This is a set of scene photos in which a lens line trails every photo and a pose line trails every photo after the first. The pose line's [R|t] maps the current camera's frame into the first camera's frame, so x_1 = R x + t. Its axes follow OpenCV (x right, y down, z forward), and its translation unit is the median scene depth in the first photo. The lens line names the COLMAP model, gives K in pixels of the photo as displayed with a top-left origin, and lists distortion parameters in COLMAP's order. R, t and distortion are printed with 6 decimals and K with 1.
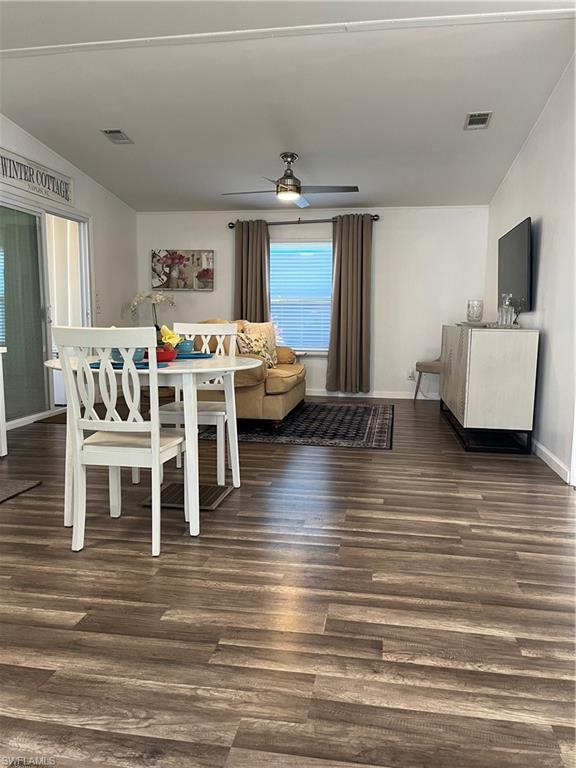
lens RADIAL K [[579.0, 0, 301.1], [0, 579.0, 391.7], [0, 0, 1]] dist [0.054853, -0.057575]
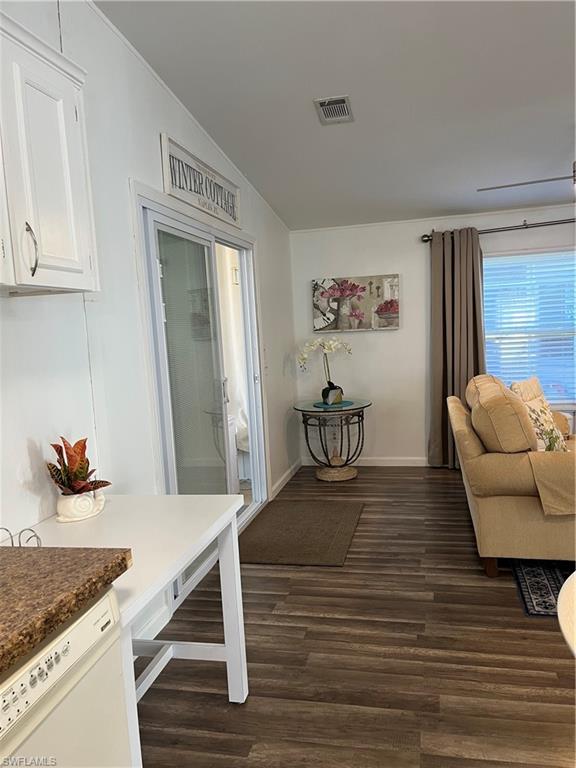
lens RADIAL K [[579.0, 0, 290.0], [0, 579.0, 384.0], [0, 0, 1]] dist [0.054853, -0.057575]
pose [[0.995301, -0.052928, -0.081080, -0.234191], [0.050046, 0.998055, -0.037178, -0.086019], [0.082890, 0.032946, 0.996014, 0.268949]]
